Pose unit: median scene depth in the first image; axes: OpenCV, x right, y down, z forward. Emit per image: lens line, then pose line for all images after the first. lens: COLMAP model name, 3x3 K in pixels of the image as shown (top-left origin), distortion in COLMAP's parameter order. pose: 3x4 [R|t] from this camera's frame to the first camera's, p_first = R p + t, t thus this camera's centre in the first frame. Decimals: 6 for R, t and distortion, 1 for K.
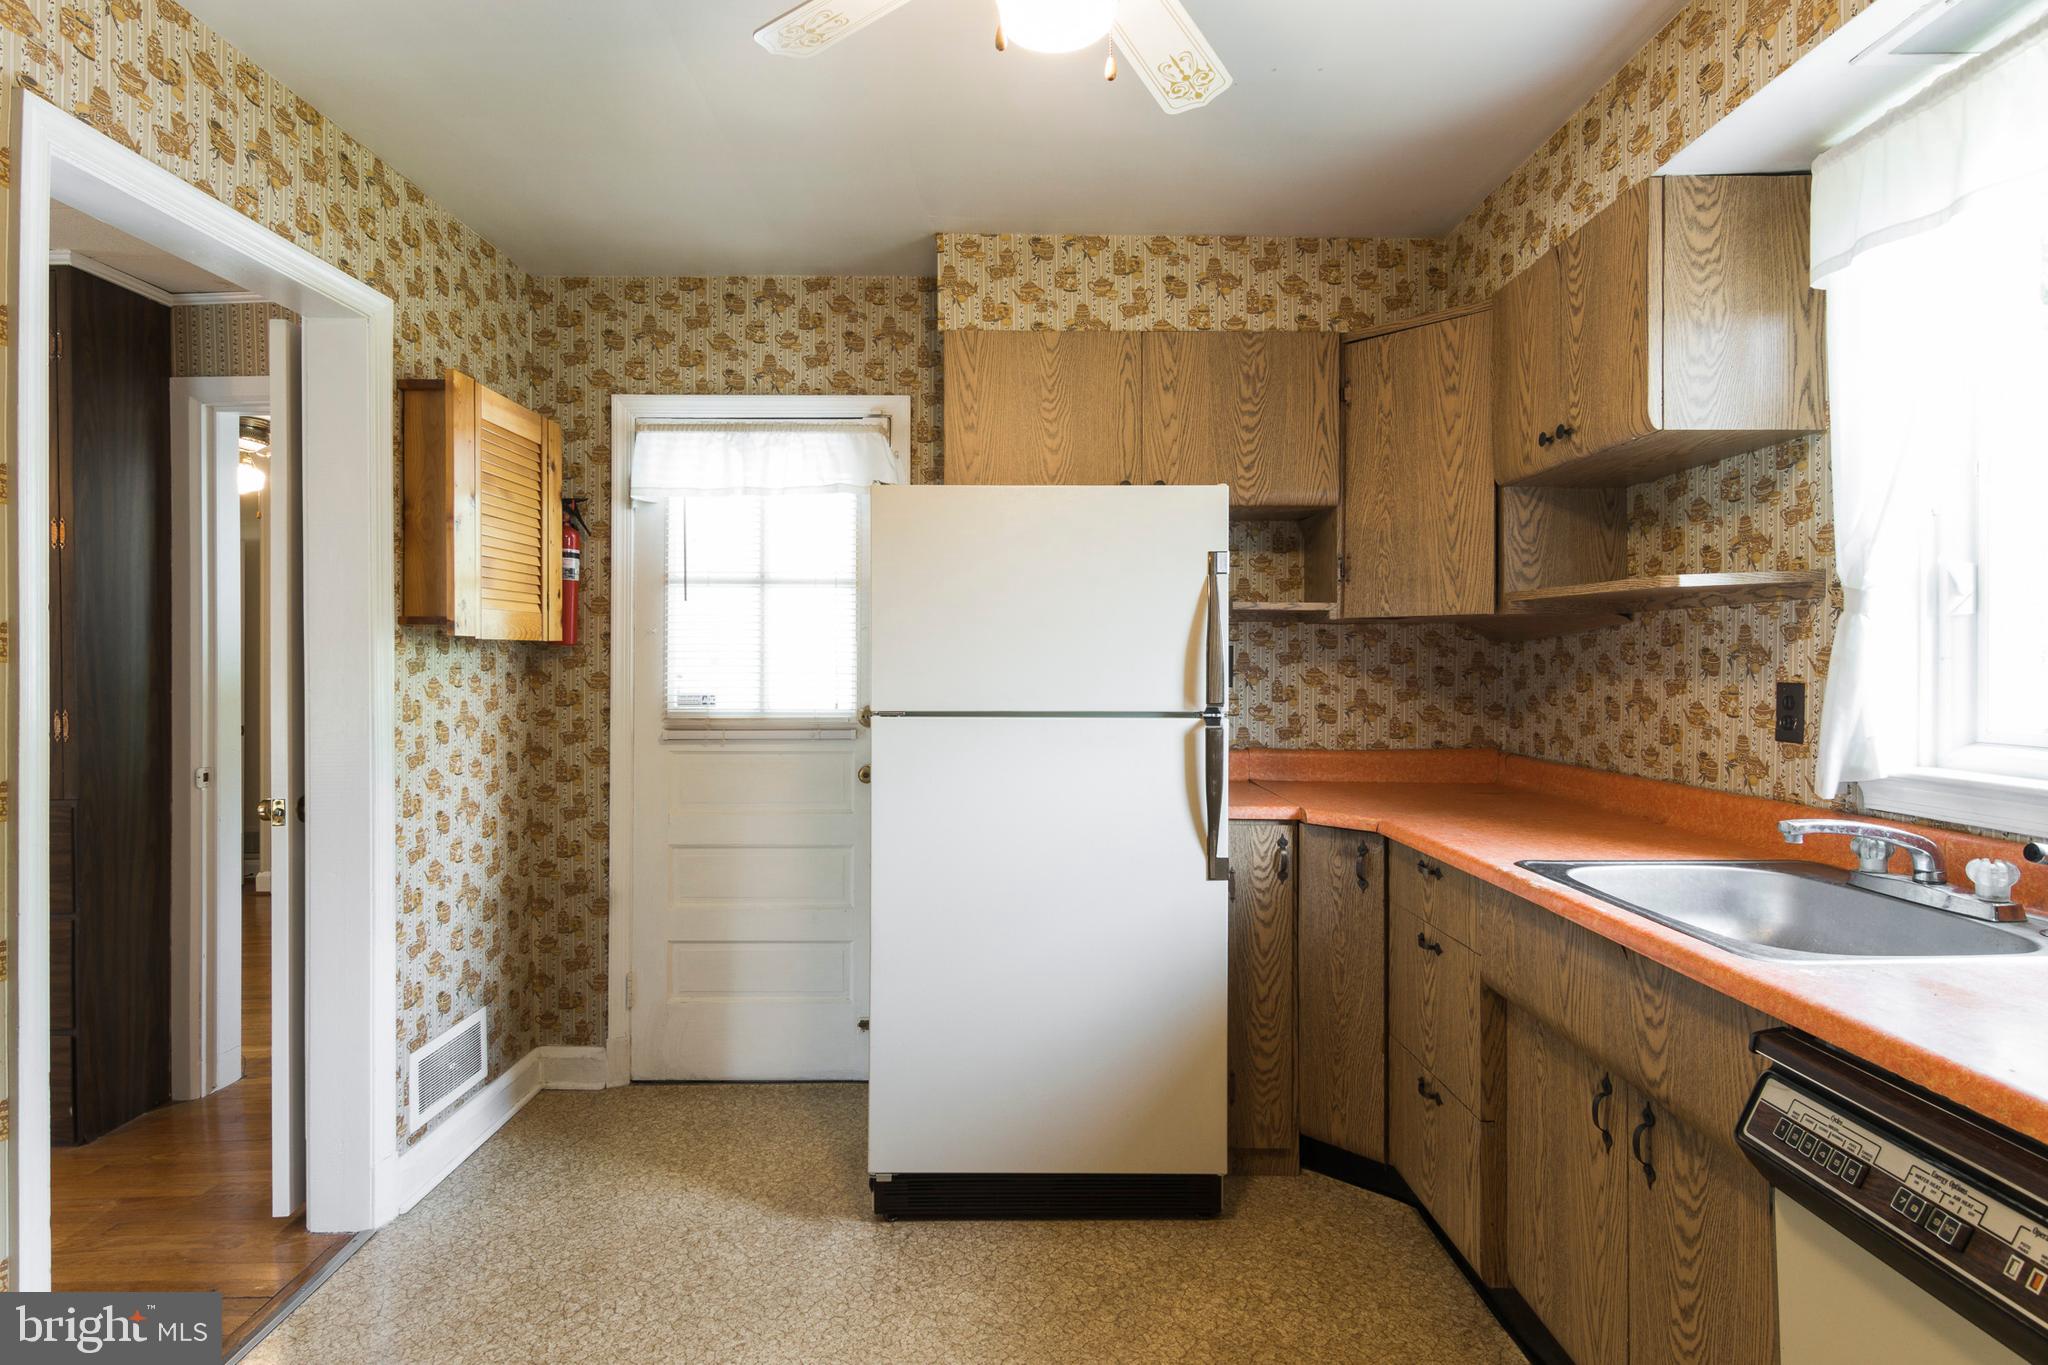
lens RADIAL K [[1056.3, 0, 1032.5], [0, 1056.3, 659.4], [0, 0, 1]] dist [0.020118, -0.015085]
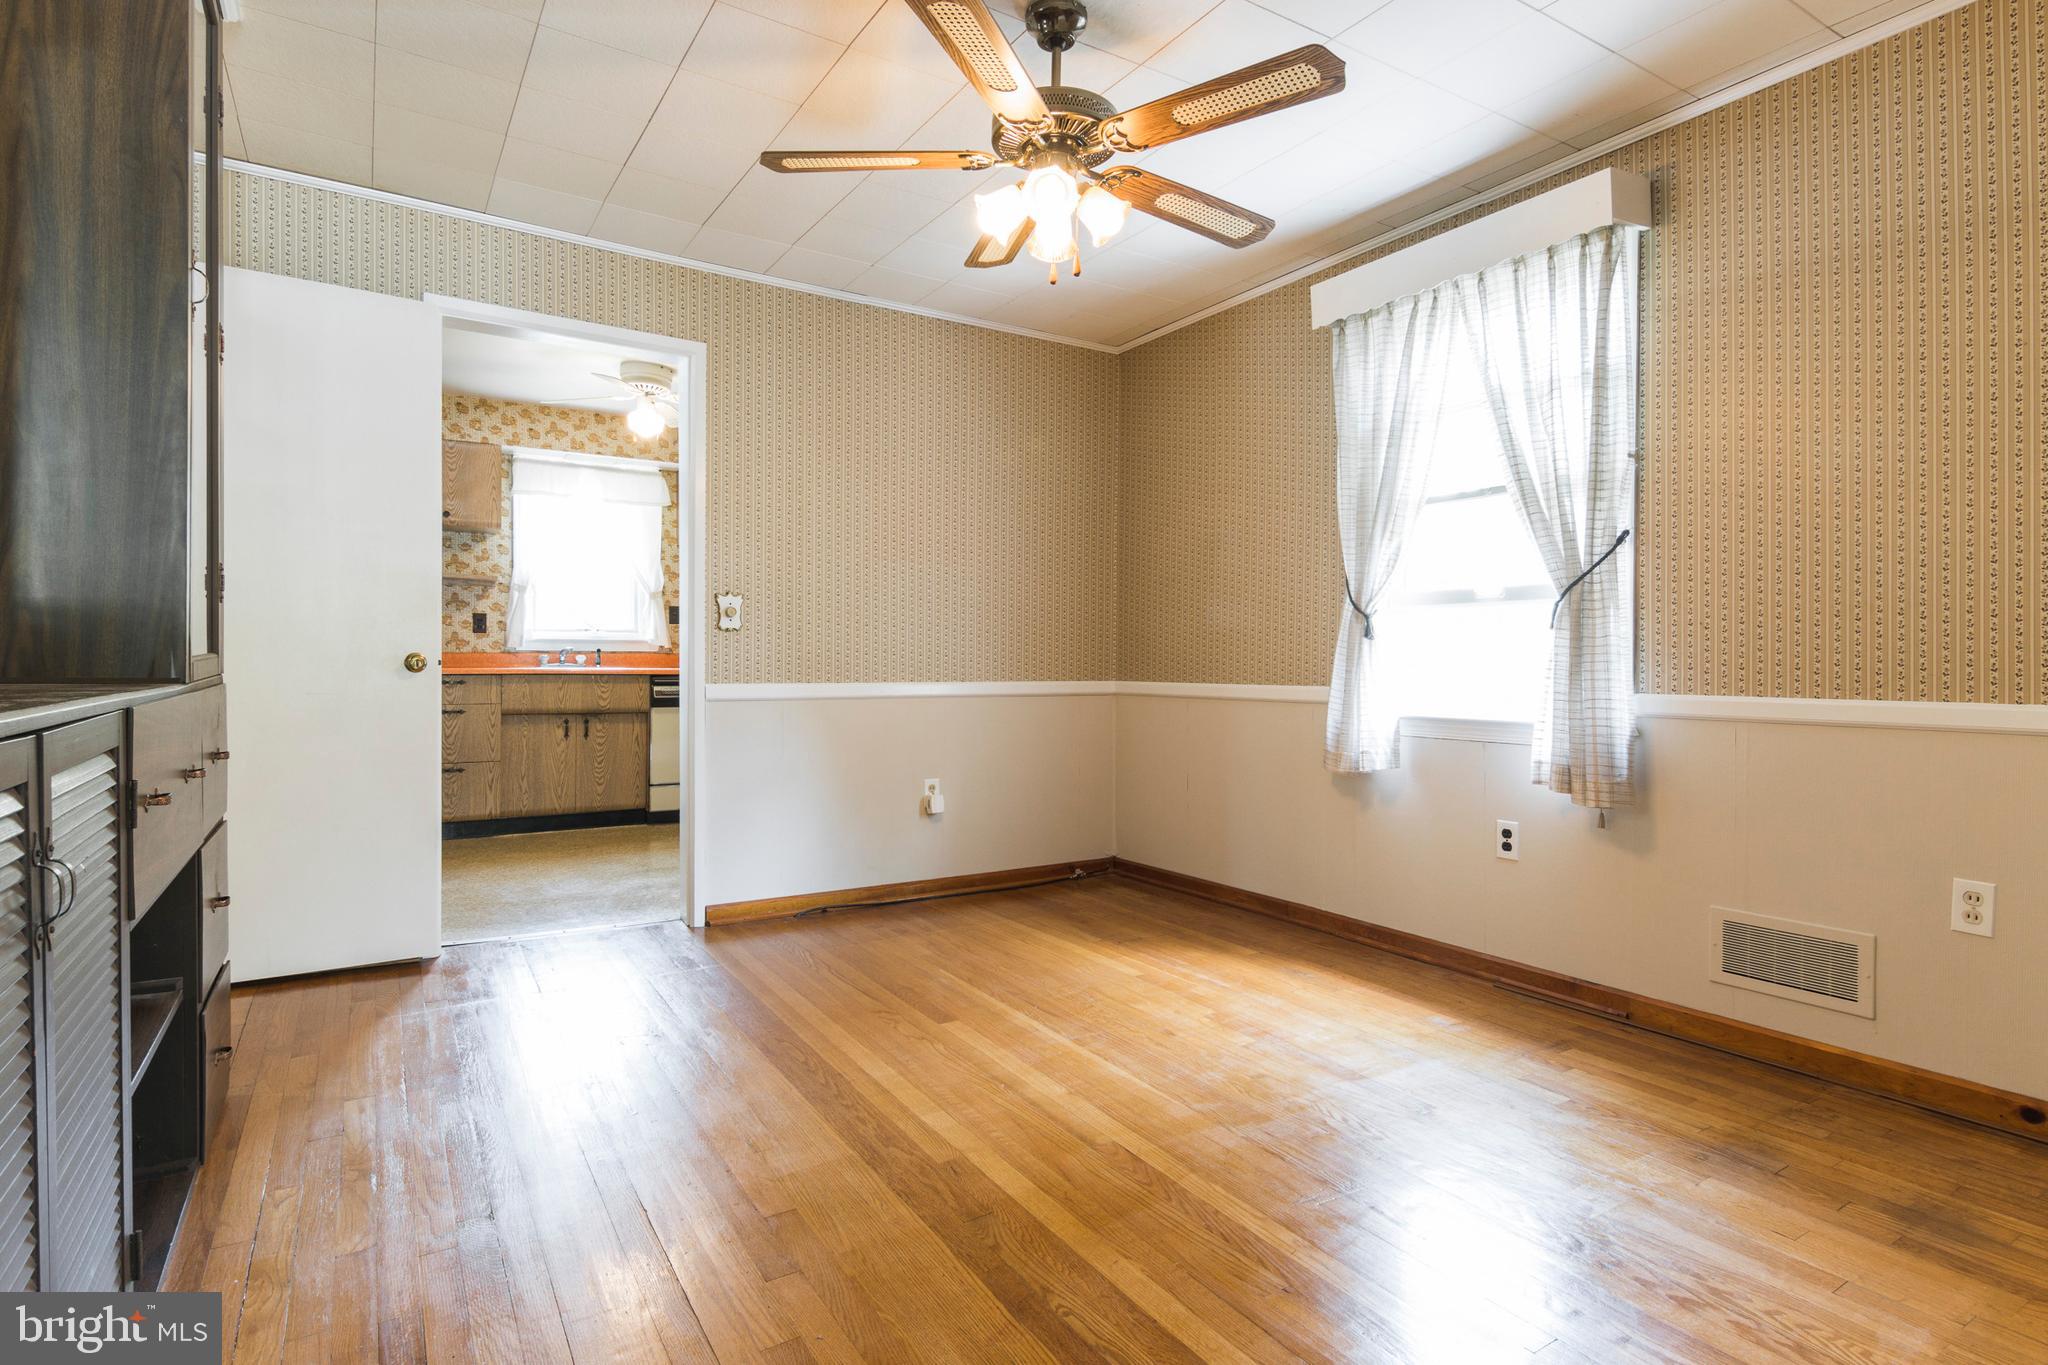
lens RADIAL K [[1057.4, 0, 999.5], [0, 1057.4, 662.1], [0, 0, 1]] dist [0.022195, -0.015992]
pose [[-0.514544, 0.001880, 0.857462, -2.242147], [-0.004018, 0.999981, -0.004604, 0.142899], [-0.857455, -0.005814, -0.514527, 1.081169]]
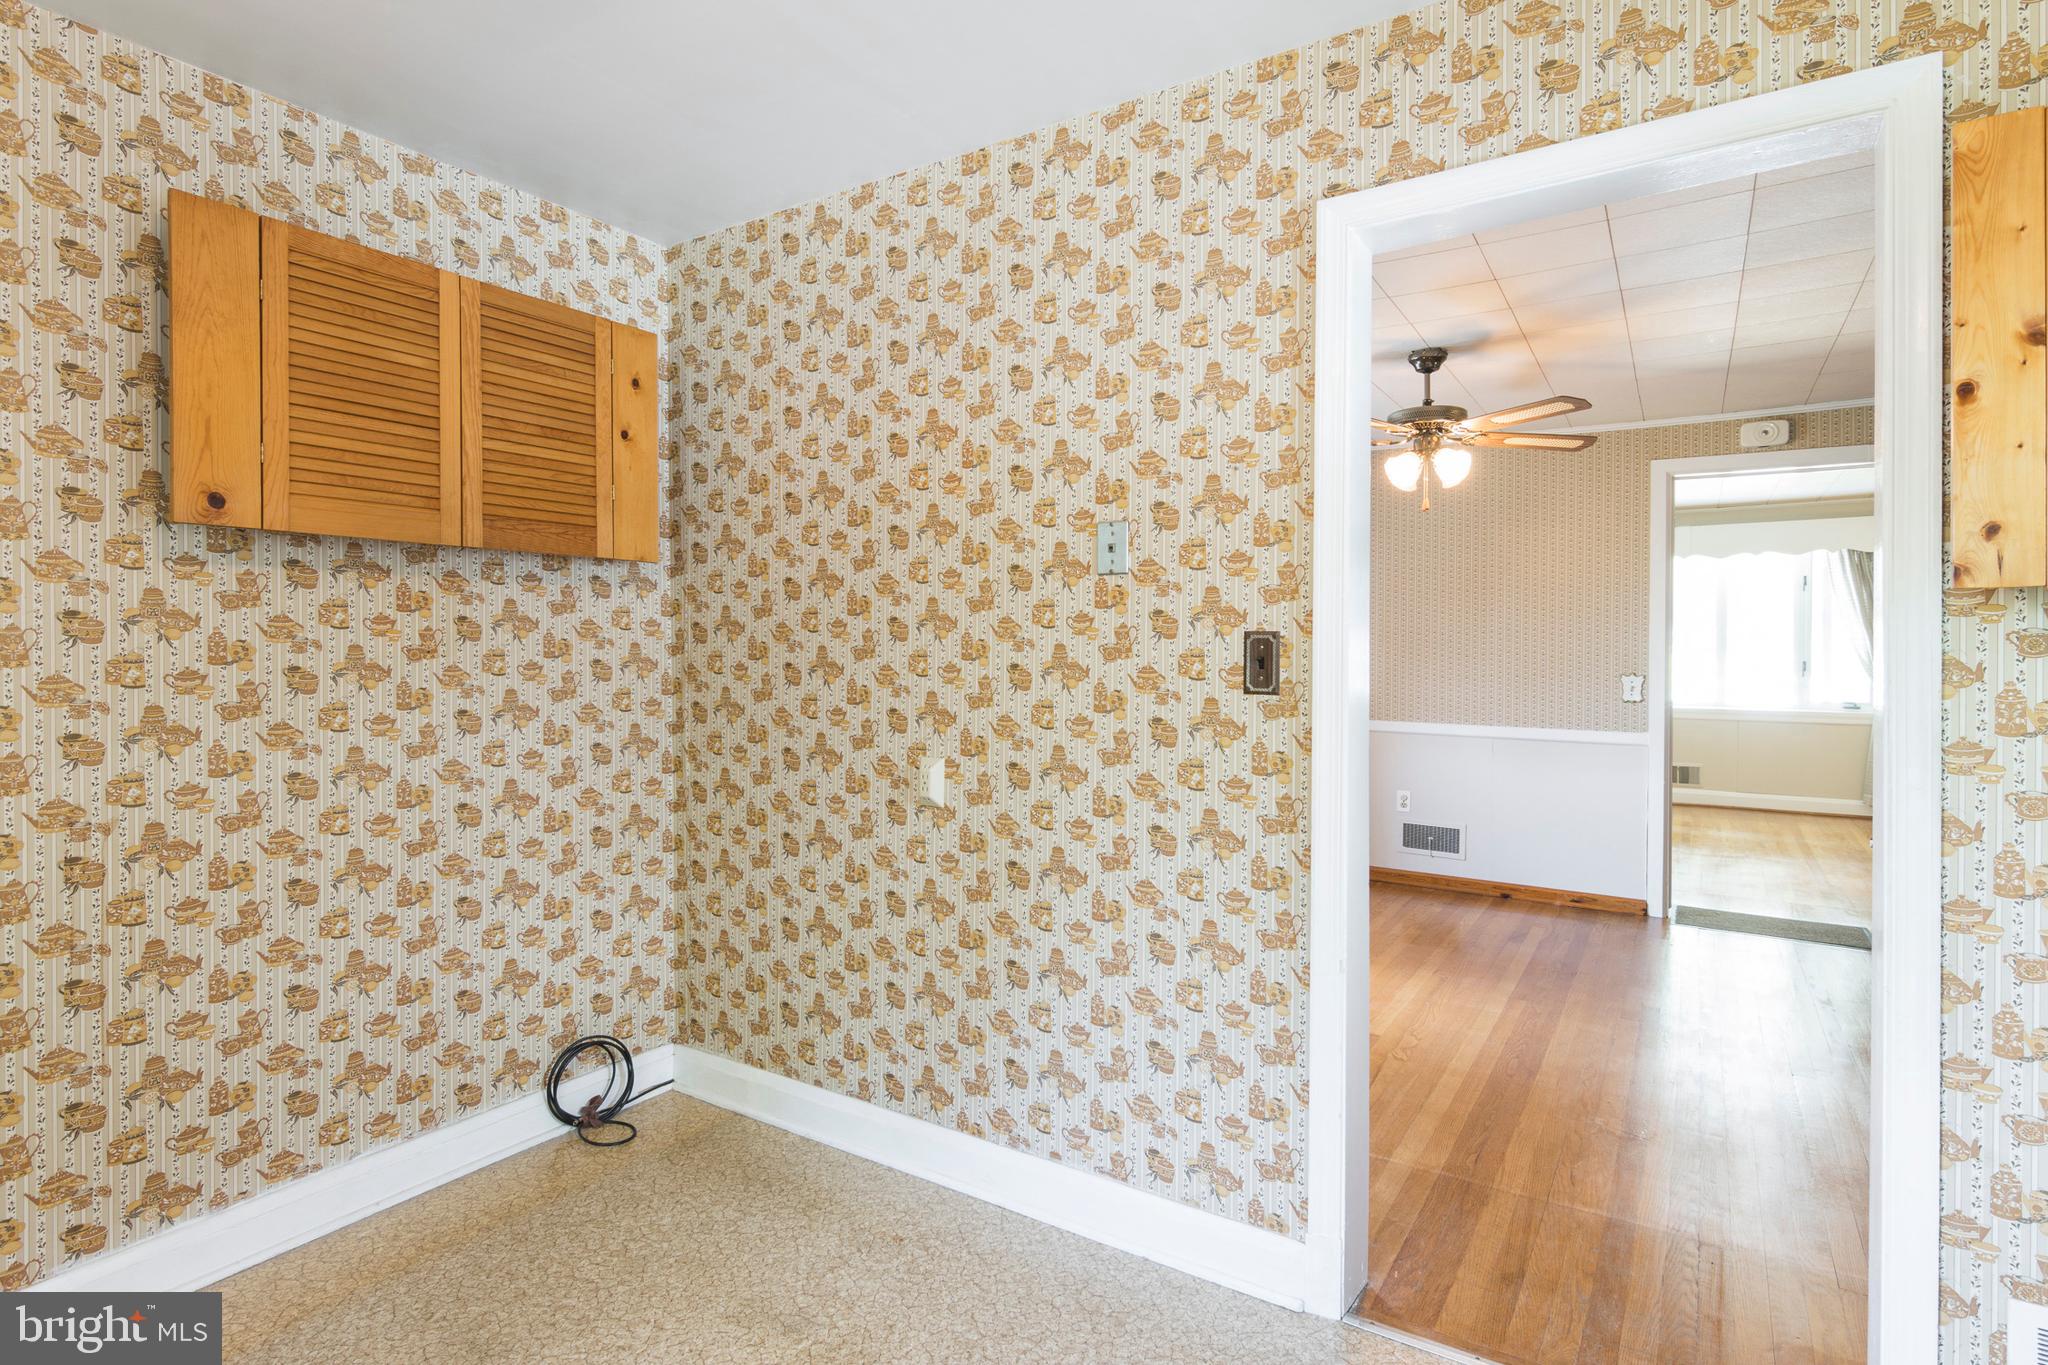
lens RADIAL K [[1041.7, 0, 1034.5], [0, 1041.7, 658.4], [0, 0, 1]] dist [0.015612, -0.000002]
pose [[-0.538215, 0.012475, -0.842716, 0.243012], [0.007230, 0.999922, 0.010185, 0.010155], [0.842777, -0.000611, -0.538263, 0.902054]]
